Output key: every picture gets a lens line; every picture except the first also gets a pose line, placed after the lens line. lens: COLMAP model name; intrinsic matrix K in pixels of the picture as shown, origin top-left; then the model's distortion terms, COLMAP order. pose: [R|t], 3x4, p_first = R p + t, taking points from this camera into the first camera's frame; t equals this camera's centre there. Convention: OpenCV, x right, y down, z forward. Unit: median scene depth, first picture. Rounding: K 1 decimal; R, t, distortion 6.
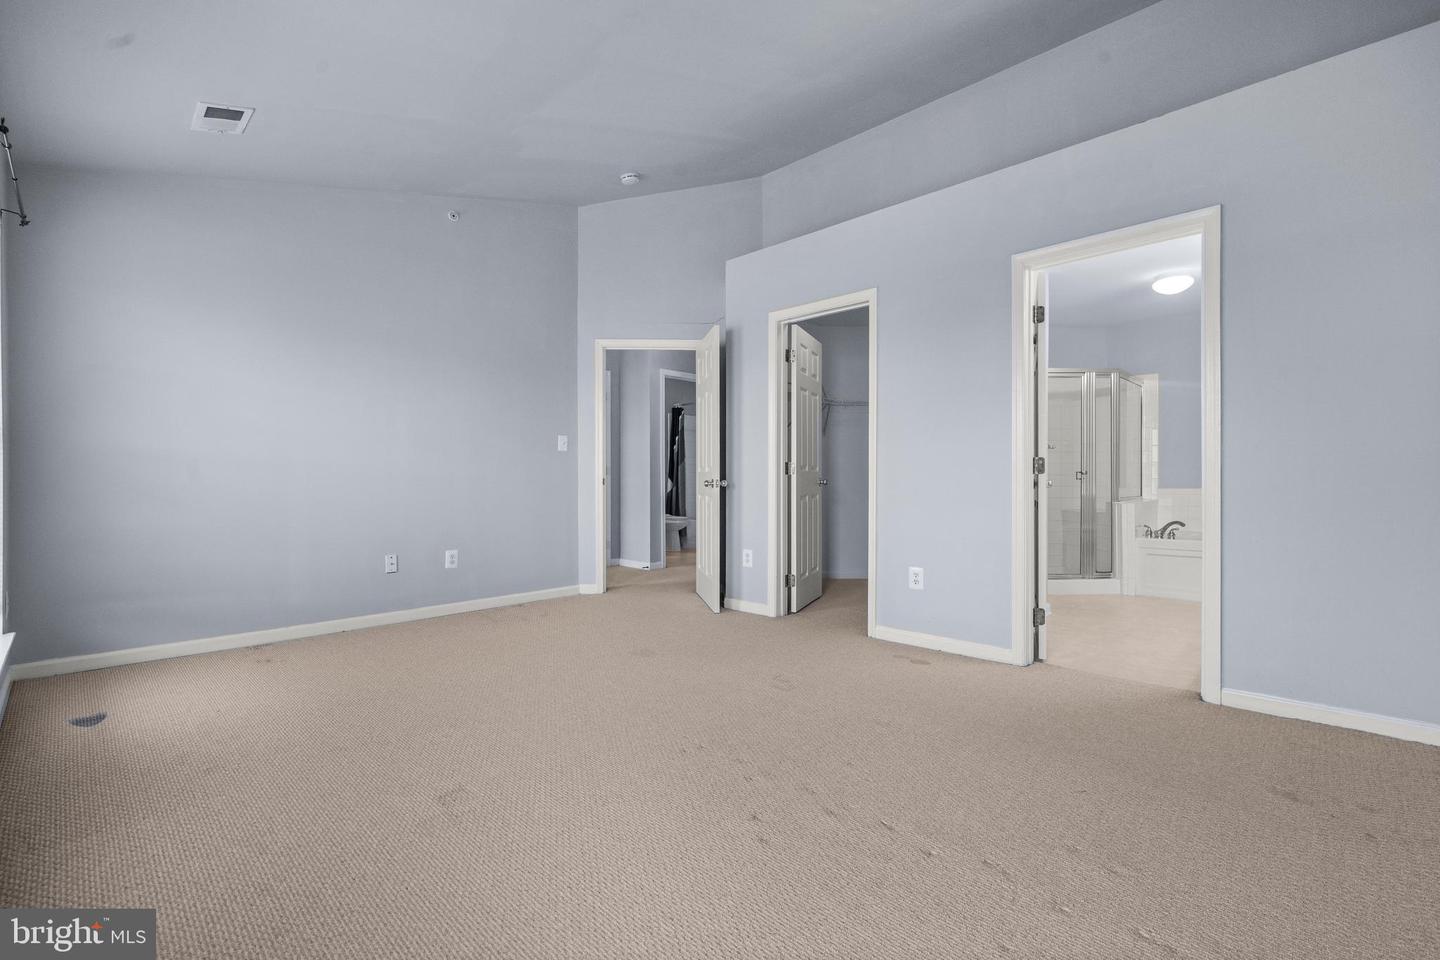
lens RADIAL K [[628.4, 0, 715.2], [0, 628.4, 482.8], [0, 0, 1]] dist [0.000363, -0.000613]
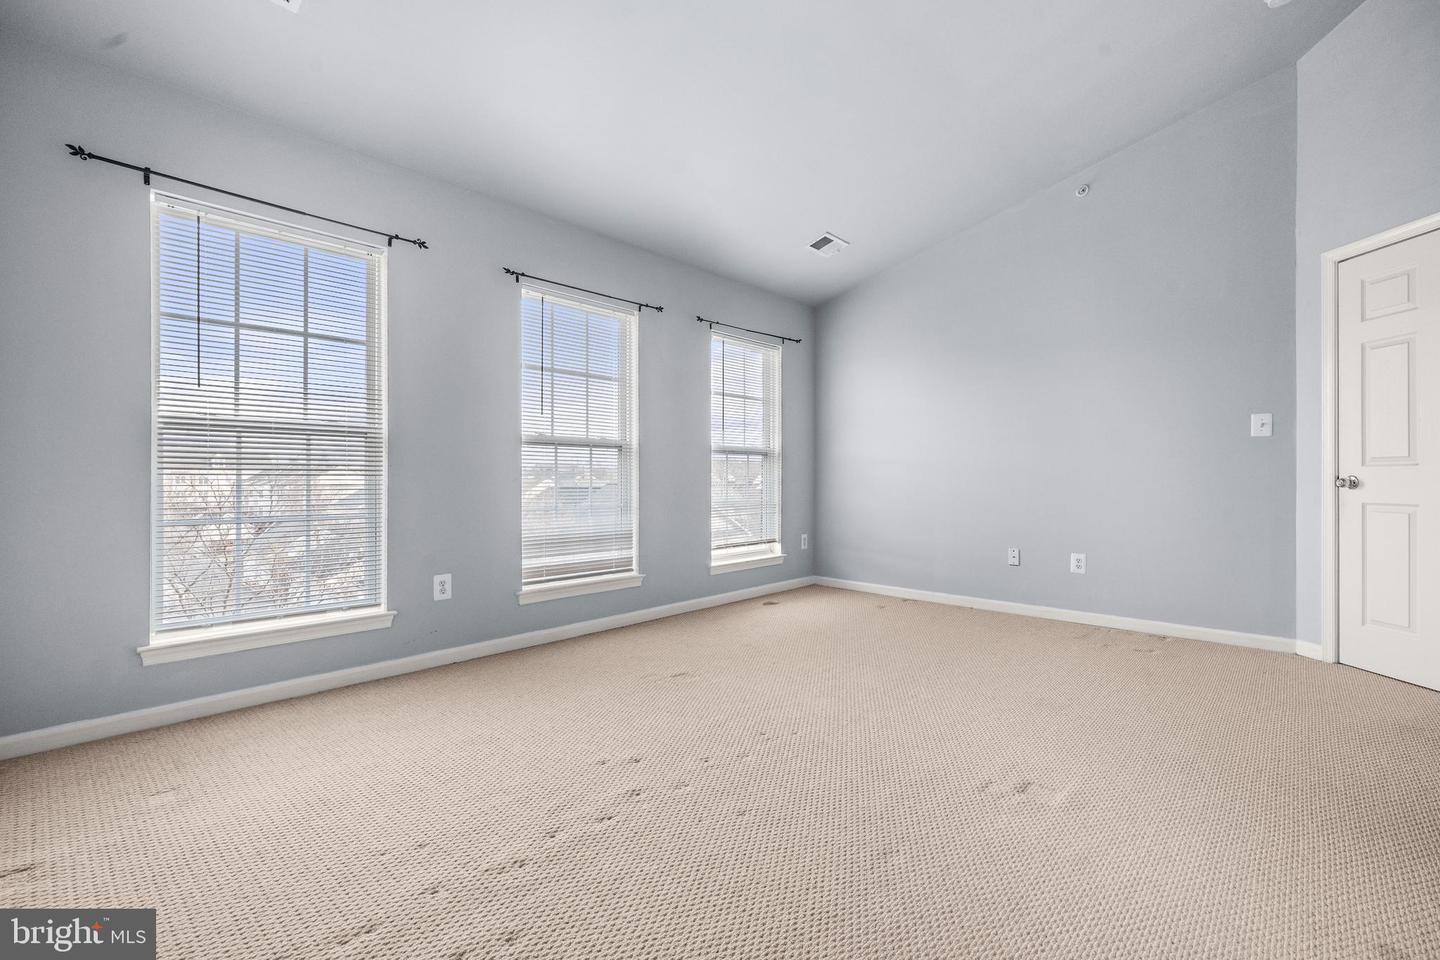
lens RADIAL K [[628.4, 0, 718.8], [0, 628.4, 480.0], [0, 0, 1]] dist [0.000363, -0.000613]
pose [[0.019694, 0.004521, -0.999796, 0.404502], [-0.011803, 0.999921, 0.004289, 0.000923], [0.999736, 0.011716, 0.019745, 0.368212]]
